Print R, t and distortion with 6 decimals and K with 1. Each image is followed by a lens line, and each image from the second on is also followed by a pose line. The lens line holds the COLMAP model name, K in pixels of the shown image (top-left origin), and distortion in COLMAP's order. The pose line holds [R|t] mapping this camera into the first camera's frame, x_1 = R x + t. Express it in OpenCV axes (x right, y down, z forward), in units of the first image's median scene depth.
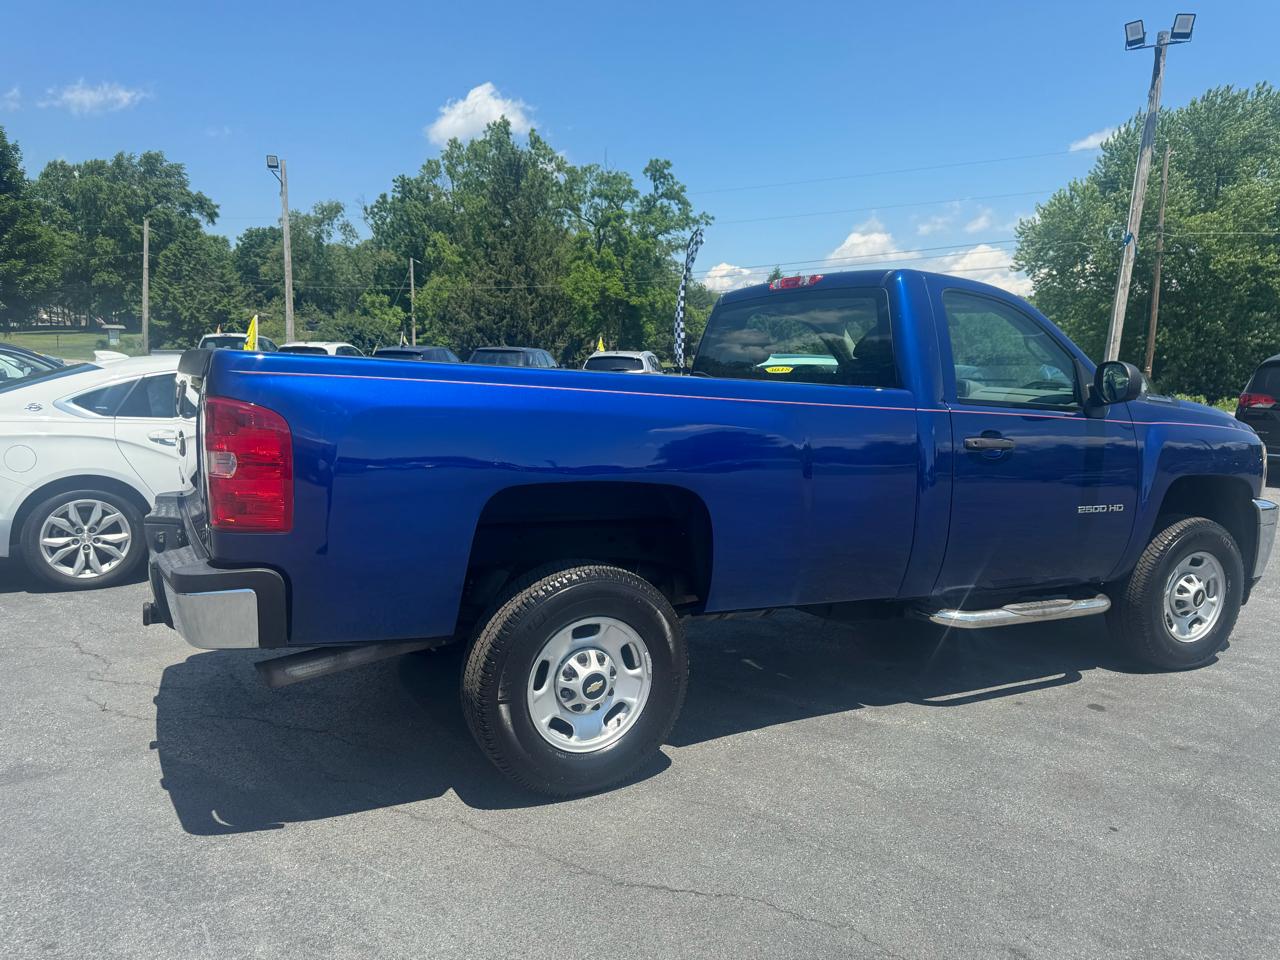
lens RADIAL K [[938.6, 0, 638.1], [0, 938.6, 494.4], [0, 0, 1]] dist [0.057719, -0.080375]
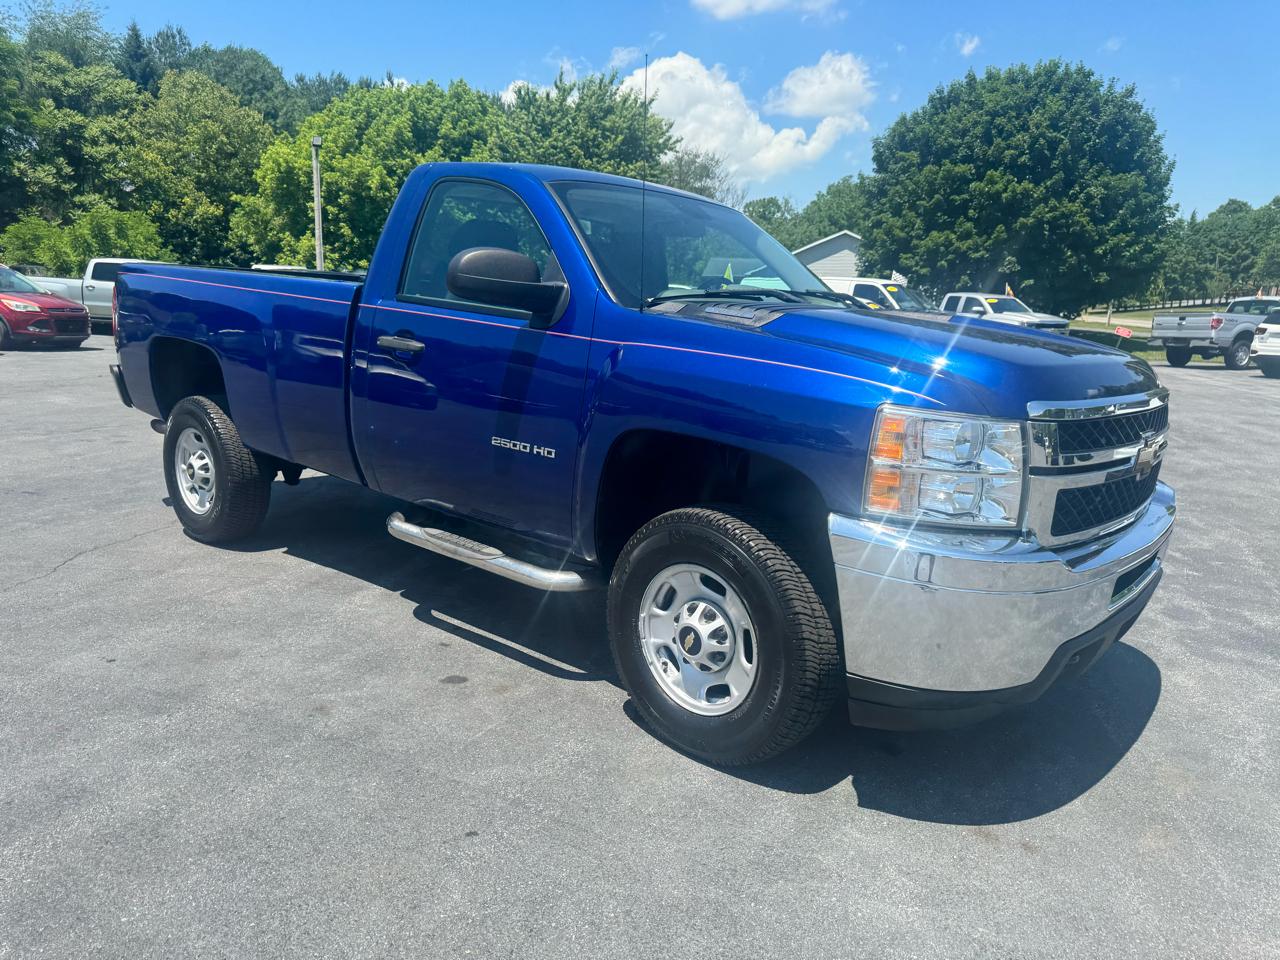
lens RADIAL K [[907.9, 0, 631.0], [0, 907.9, 479.7], [0, 0, 1]] dist [0.047525, -0.060664]
pose [[0.355378, 0.167445, -0.919602, 0.909674], [-0.152692, 0.981008, 0.119619, -0.045816], [0.922167, 0.097906, 0.374196, 0.612179]]
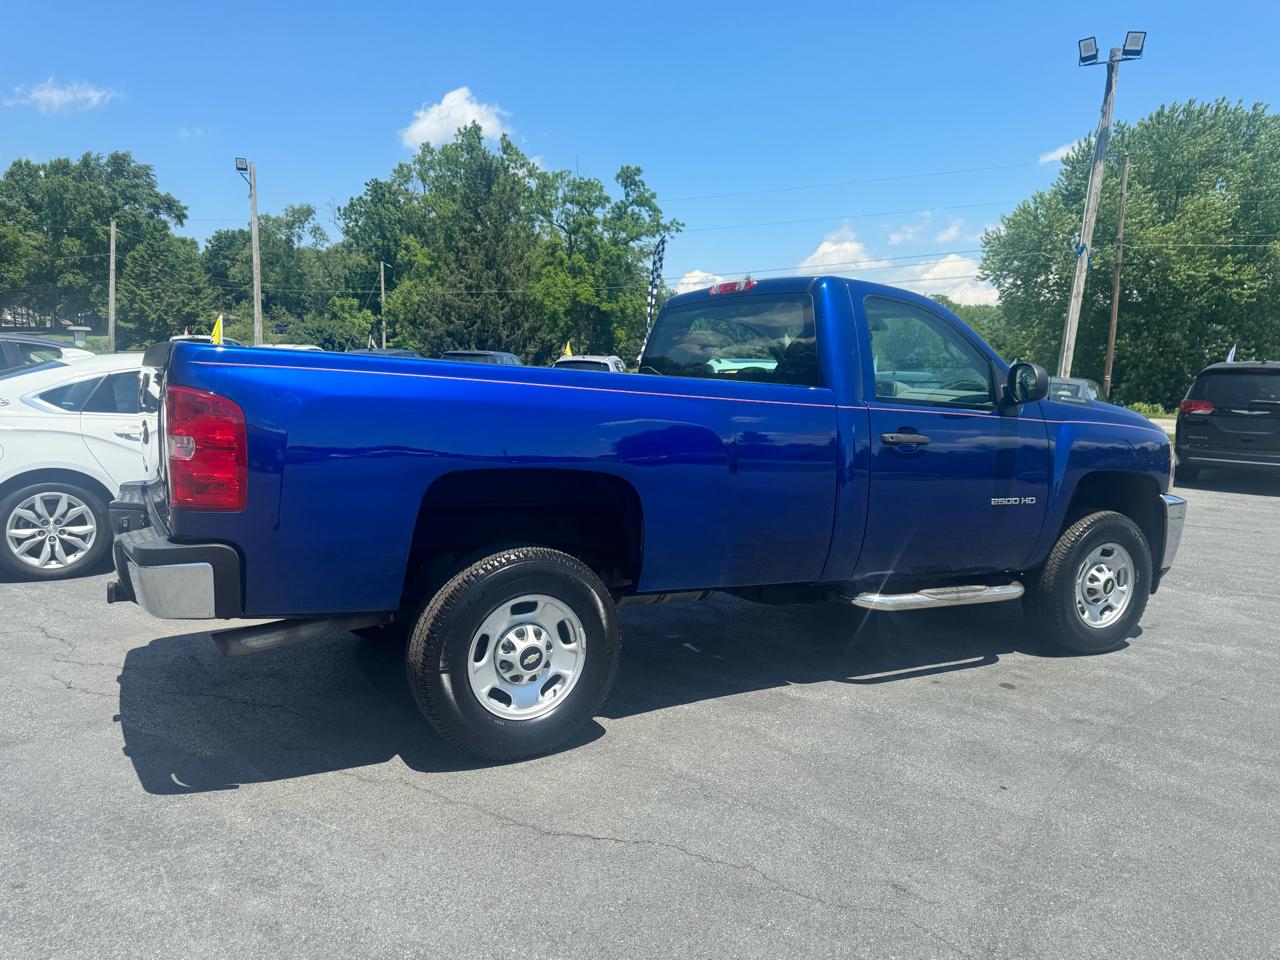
lens RADIAL K [[938.6, 0, 633.4], [0, 938.6, 498.3], [0, 0, 1]] dist [0.057719, -0.080375]
pose [[0.999700, 0.003839, 0.024175, 0.024505], [-0.003782, 0.999990, -0.002407, 0.012210], [-0.024184, 0.002315, 0.999705, -0.045644]]
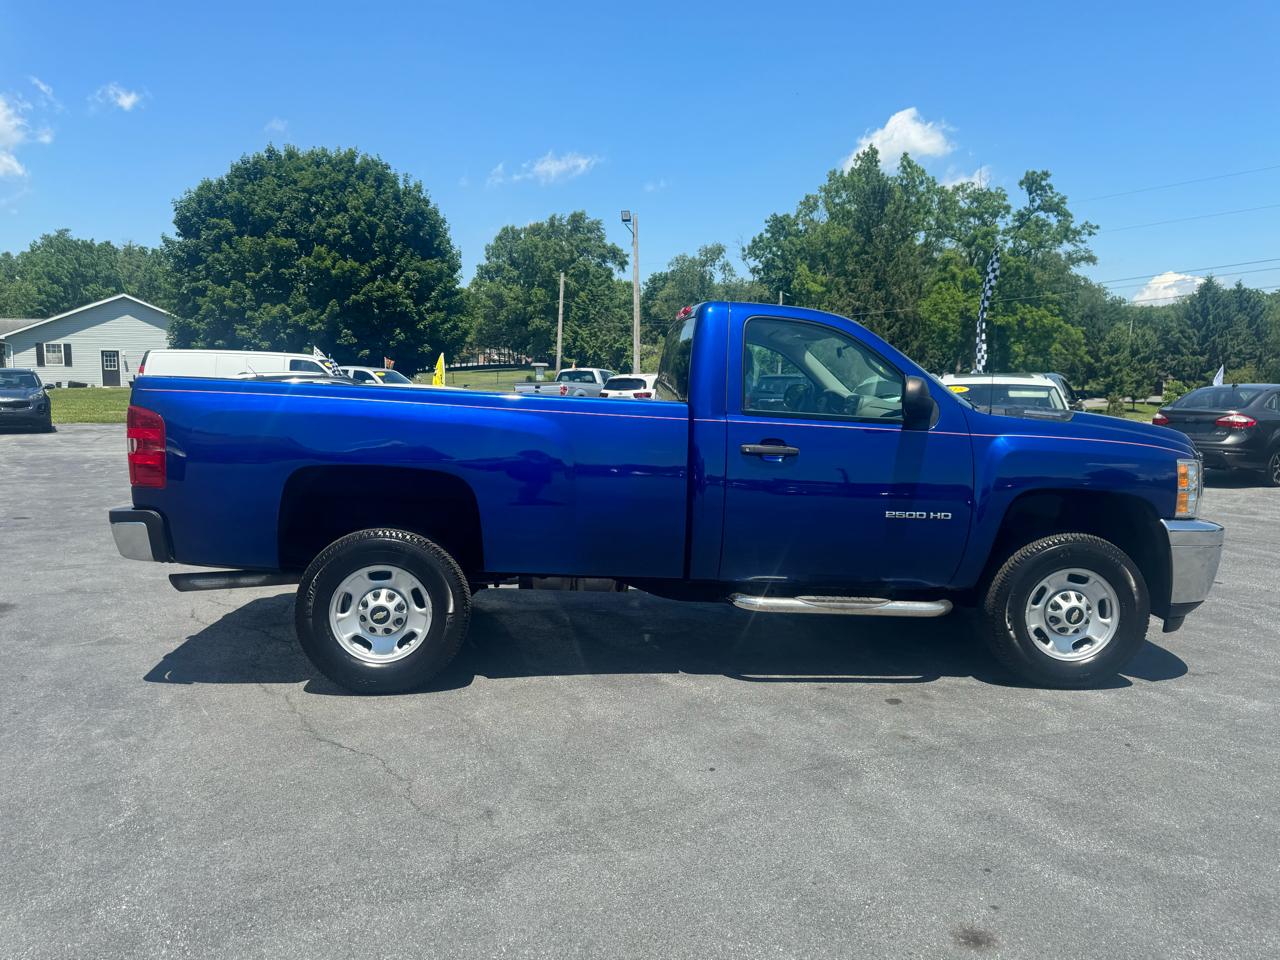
lens RADIAL K [[938.6, 0, 632.7], [0, 938.6, 491.9], [0, 0, 1]] dist [0.057719, -0.080375]
pose [[0.912396, 0.032014, -0.408055, 0.474126], [-0.045110, 0.998728, -0.022510, 0.020449], [0.406815, 0.038945, 0.912680, -0.068982]]
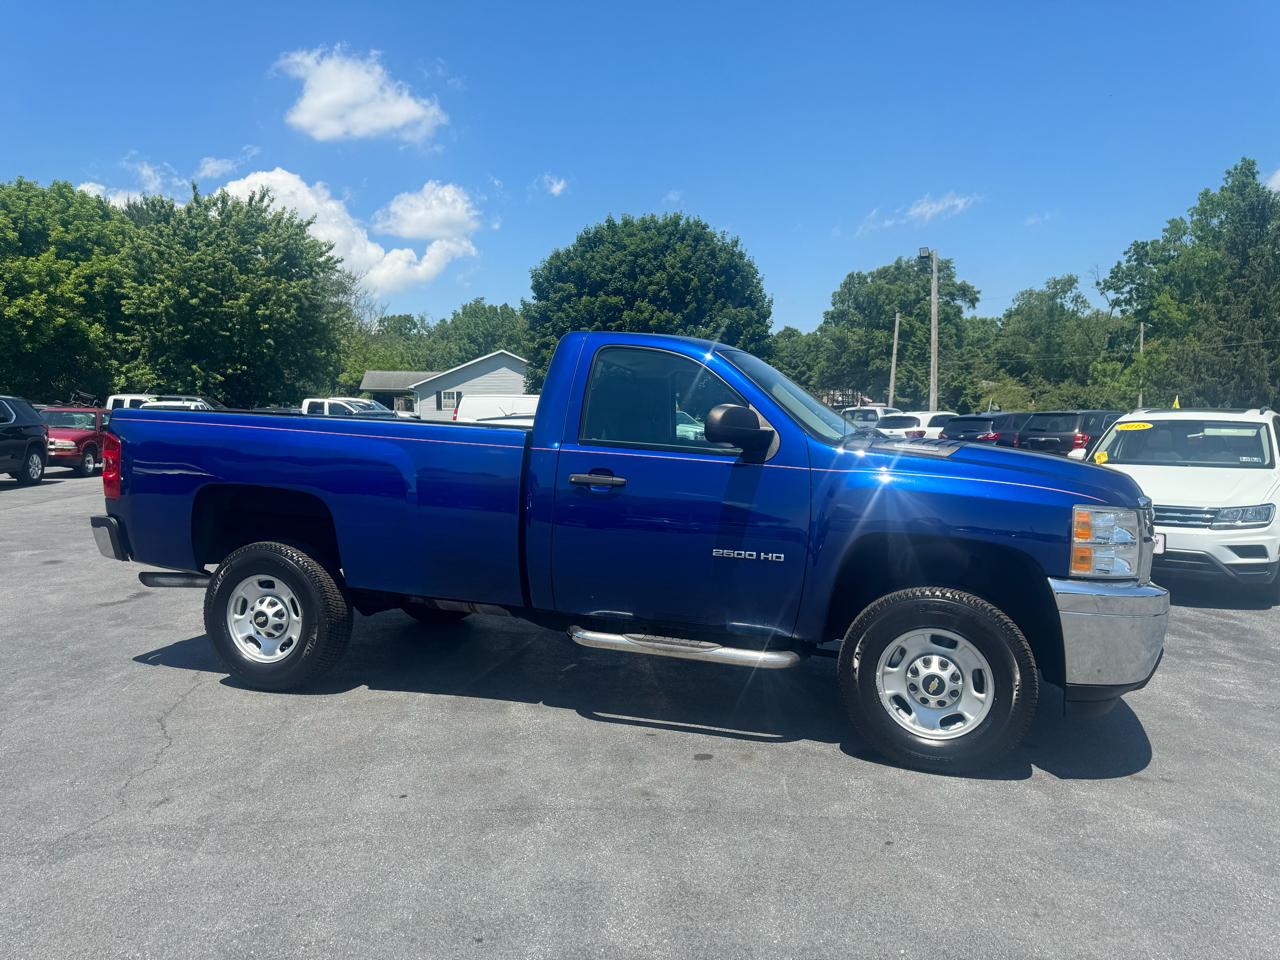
lens RADIAL K [[907.9, 0, 639.0], [0, 907.9, 469.1], [0, 0, 1]] dist [0.047525, -0.060664]
pose [[0.698229, 0.020313, -0.715586, 0.813100], [-0.092060, 0.993845, -0.061615, -0.003917], [0.709931, 0.108898, 0.695802, 0.200928]]
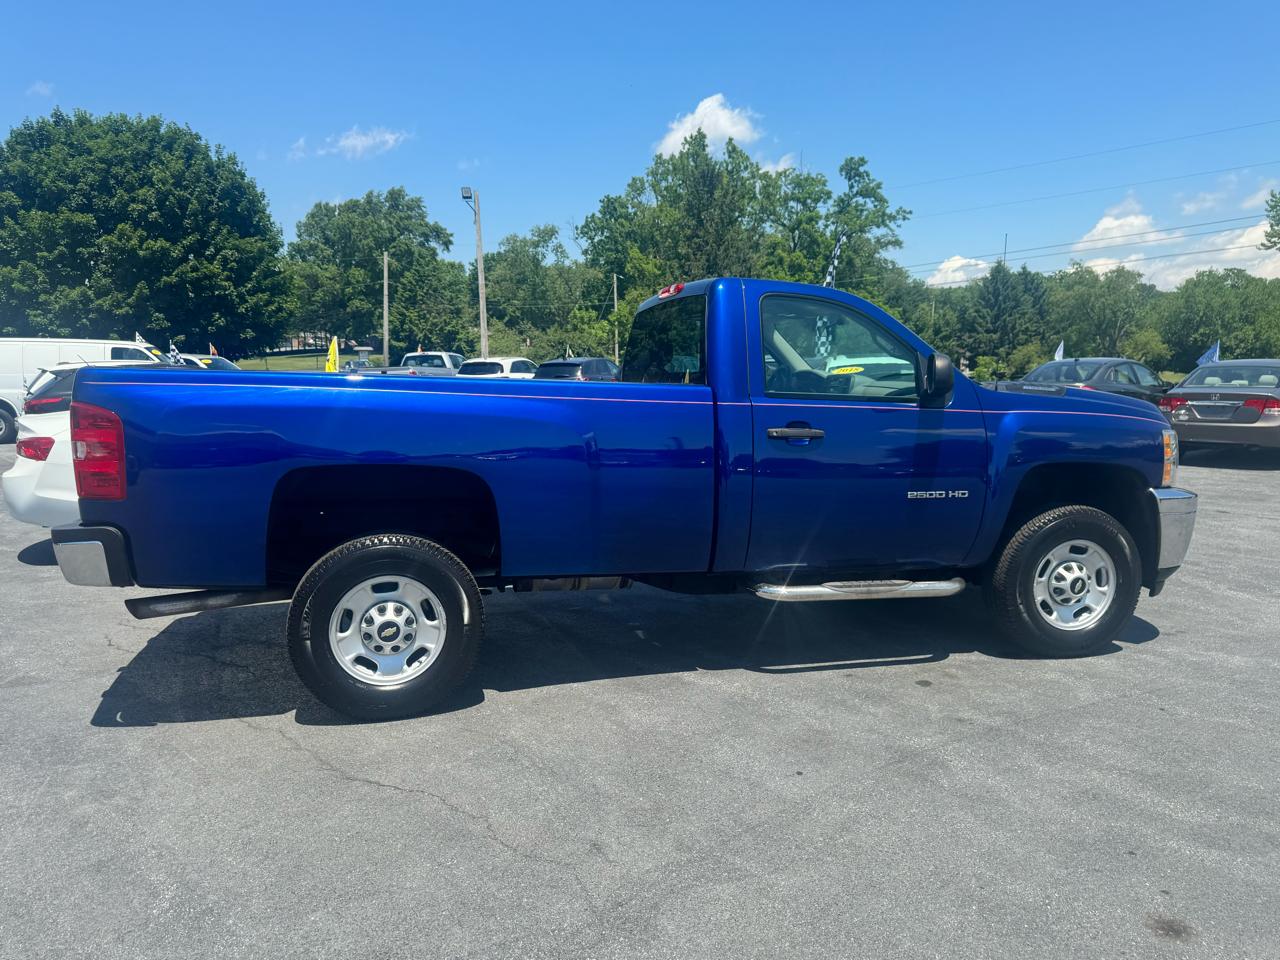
lens RADIAL K [[938.6, 0, 632.5], [0, 938.6, 498.6], [0, 0, 1]] dist [0.057719, -0.080375]
pose [[0.971340, 0.002209, -0.237684, 0.309387], [-0.002822, 0.999994, -0.002240, 0.017209], [0.237677, 0.002847, 0.971340, -0.069777]]
